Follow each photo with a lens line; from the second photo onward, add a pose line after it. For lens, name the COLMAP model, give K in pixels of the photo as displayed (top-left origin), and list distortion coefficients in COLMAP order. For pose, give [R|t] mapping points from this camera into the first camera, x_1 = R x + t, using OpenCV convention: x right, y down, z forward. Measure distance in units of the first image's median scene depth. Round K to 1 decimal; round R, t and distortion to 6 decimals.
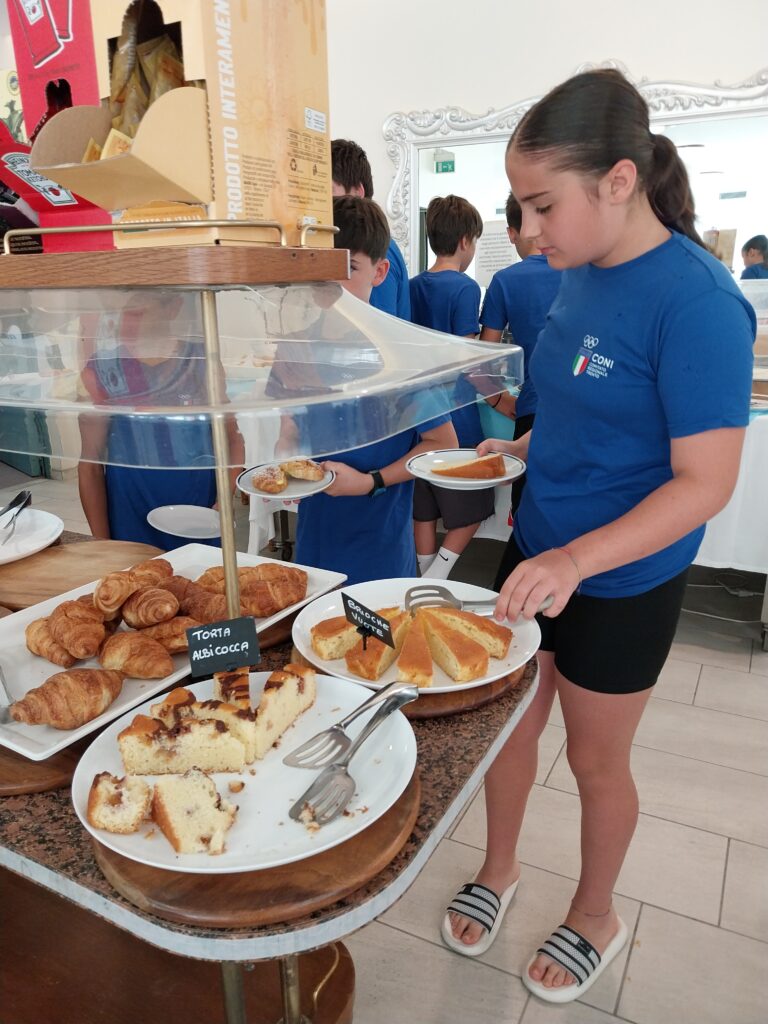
lens RADIAL K [[786.3, 0, 384.0], [0, 786.3, 512.0], [0, 0, 1]] dist [-0.008864, -0.005828]
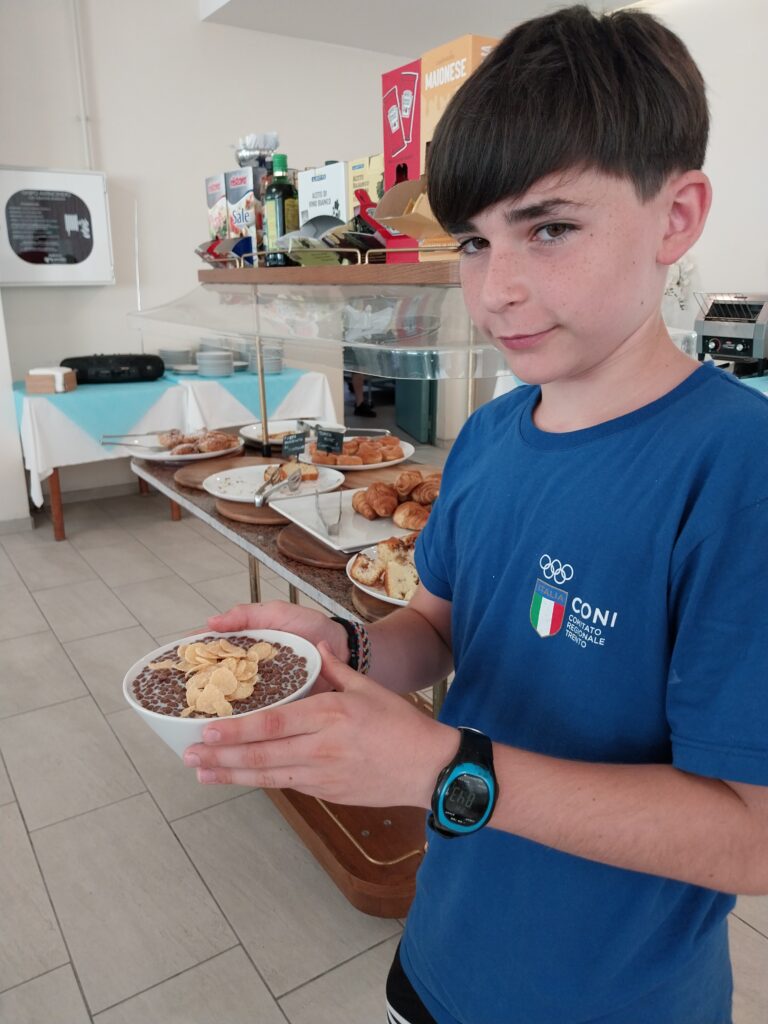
lens RADIAL K [[765.9, 0, 384.0], [0, 765.9, 512.0], [0, 0, 1]] dist [0.006512, 0.001535]
pose [[0.876849, 0.155039, -0.455081, 0.410988], [-0.151310, 0.987467, 0.044871, 0.132398], [0.456335, 0.029513, 0.889319, -0.476444]]
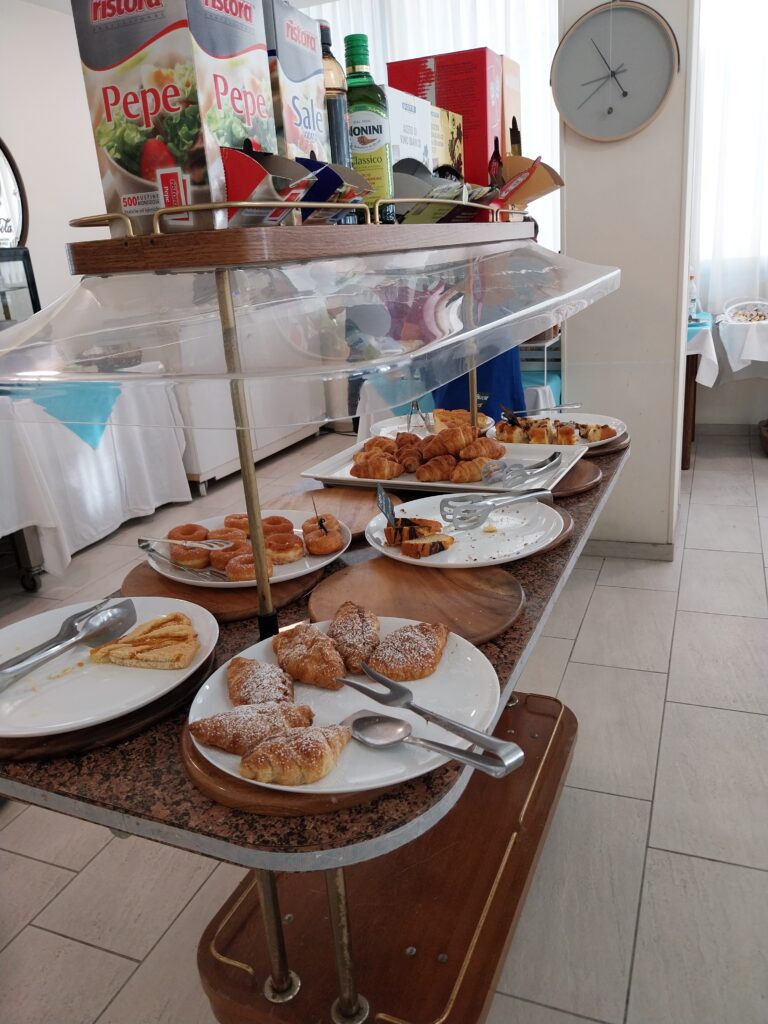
lens RADIAL K [[786.3, 0, 384.0], [0, 786.3, 512.0], [0, 0, 1]] dist [-0.008864, -0.005828]
pose [[-0.062350, -0.299895, 0.951932, -2.010619], [0.367662, 0.879812, 0.301256, -0.297533], [-0.927867, 0.368773, 0.055404, 1.114966]]
